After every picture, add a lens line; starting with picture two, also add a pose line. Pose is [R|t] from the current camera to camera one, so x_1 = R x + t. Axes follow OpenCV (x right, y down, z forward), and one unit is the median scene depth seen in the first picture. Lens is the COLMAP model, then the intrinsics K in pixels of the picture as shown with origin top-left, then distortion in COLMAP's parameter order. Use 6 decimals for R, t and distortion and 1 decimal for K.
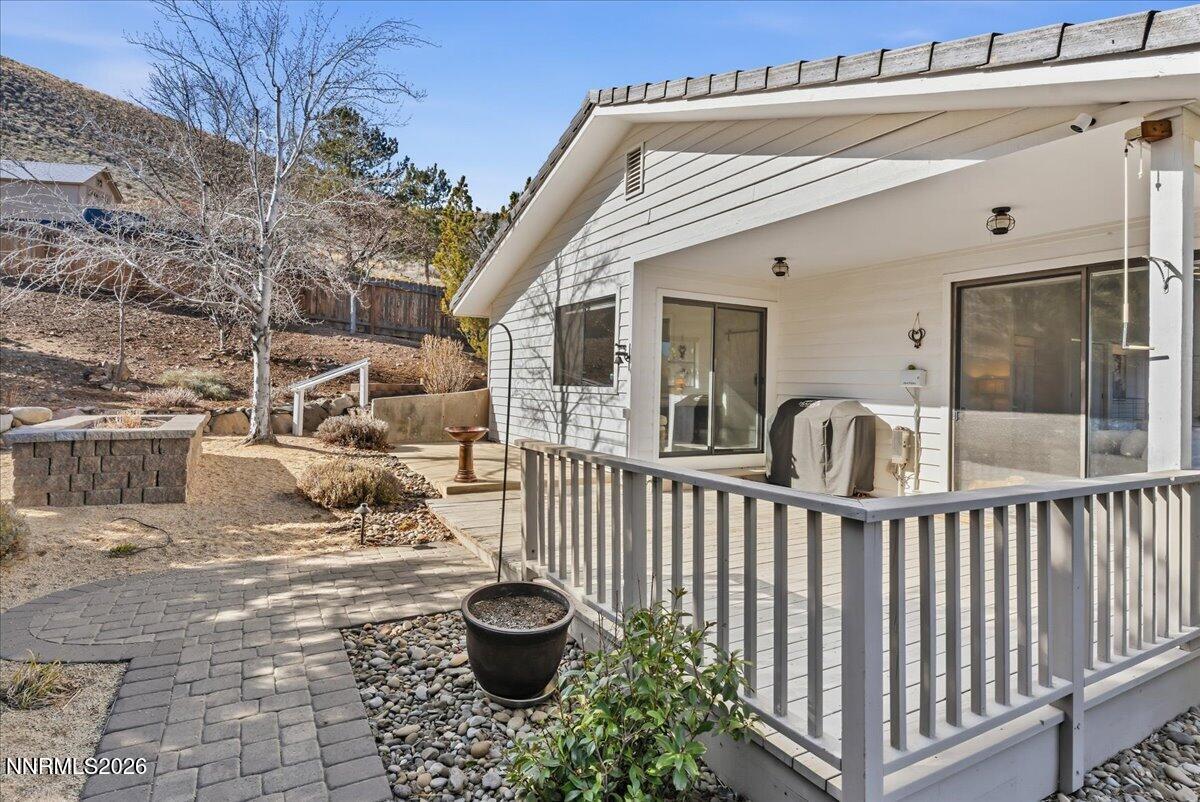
lens RADIAL K [[628.9, 0, 602.4], [0, 628.9, 379.1], [0, 0, 1]] dist [-0.001720, 0.000371]
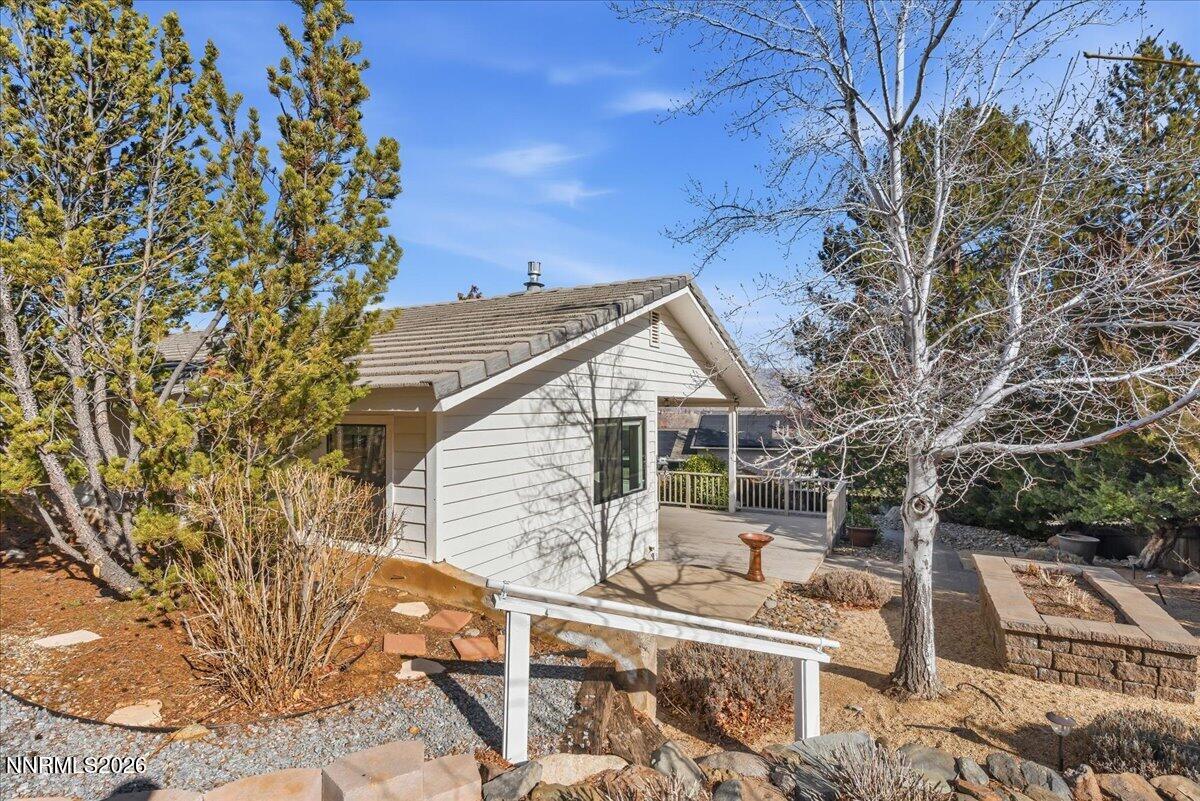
lens RADIAL K [[583.3, 0, 604.8], [0, 583.3, 407.1], [0, 0, 1]] dist [-0.005481, 0.001078]
pose [[-0.530825, -0.020669, 0.847229, -0.945665], [-0.017354, 0.999758, 0.013517, -0.170489], [-0.847304, -0.007527, -0.531055, 1.719228]]
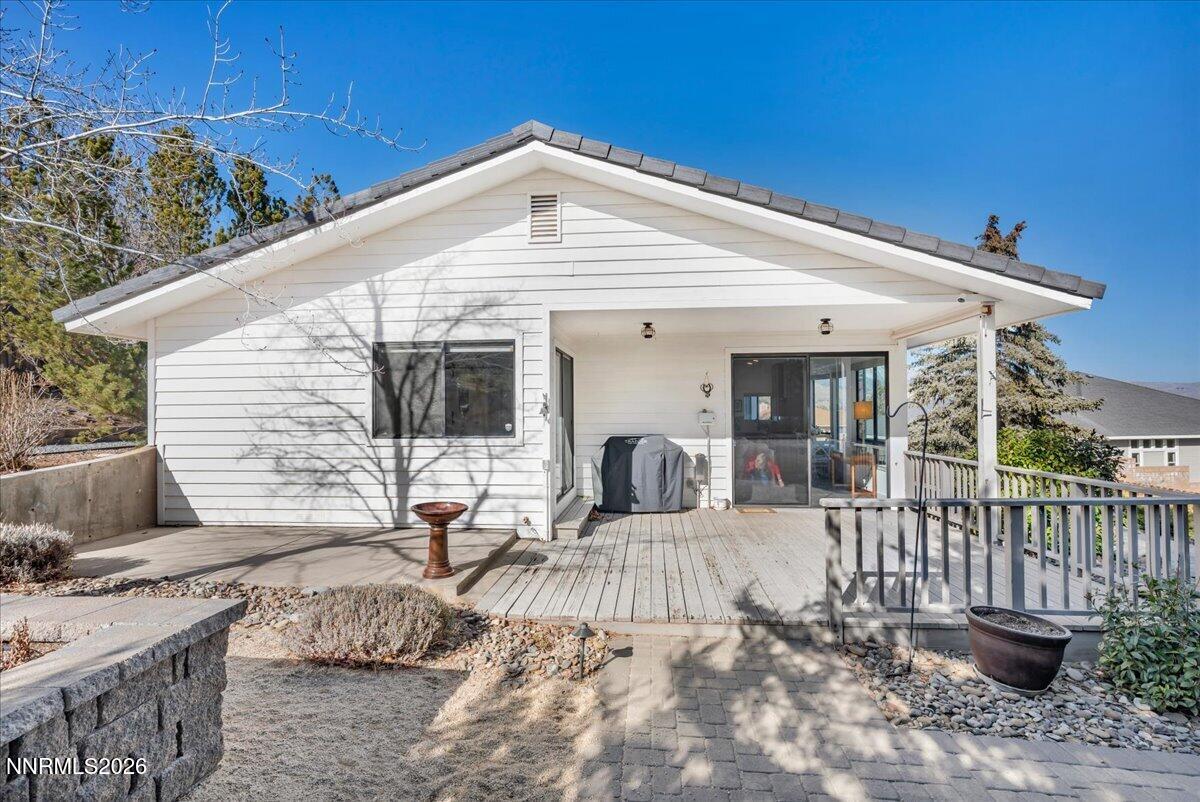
lens RADIAL K [[583.3, 0, 604.8], [0, 583.3, 407.6], [0, 0, 1]] dist [-0.005481, 0.001078]
pose [[0.562480, -0.024436, 0.826449, -0.636911], [0.013961, 0.999701, 0.020057, -0.050022], [-0.826693, 0.000256, 0.562654, 0.402741]]
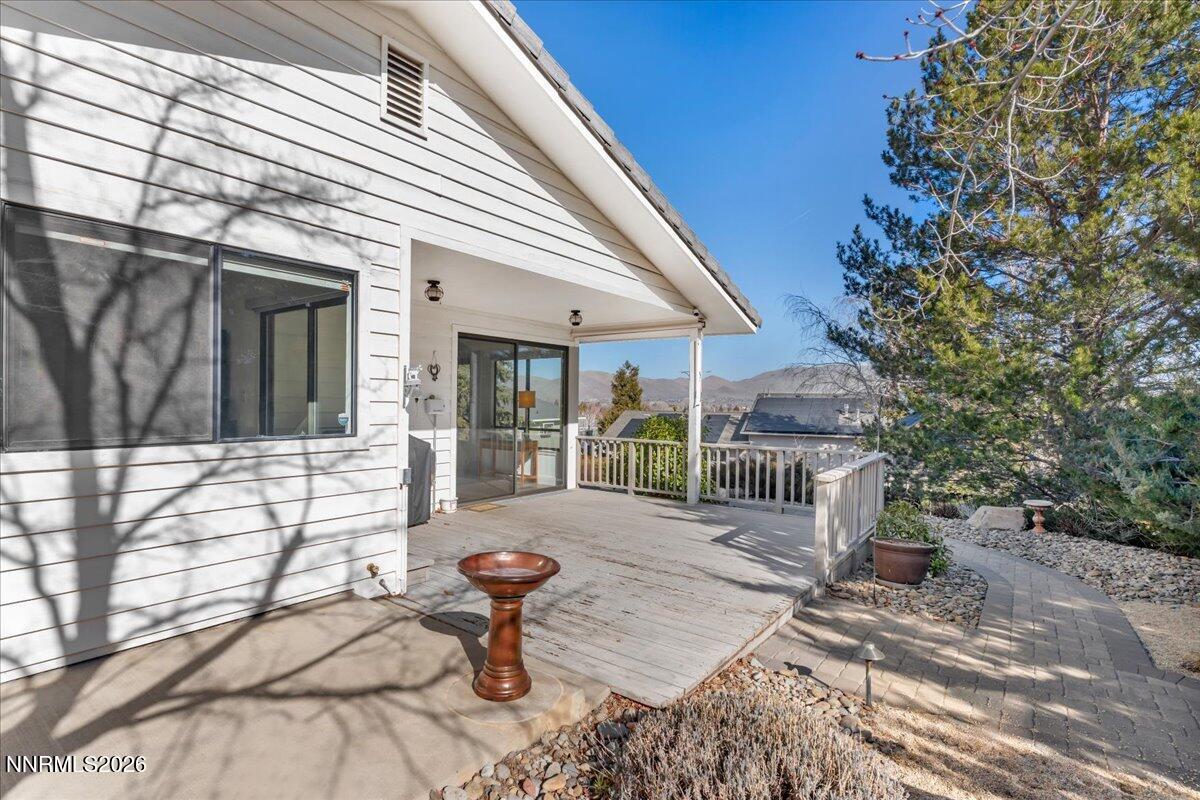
lens RADIAL K [[569.6, 0, 604.1], [0, 569.6, 406.2], [0, 0, 1]] dist [0.001672, -0.000339]
pose [[-0.402033, -0.036198, 0.914909, -0.543780], [-0.029242, 0.999216, 0.026684, -0.035334], [-0.915158, -0.016026, -0.402776, 1.014290]]
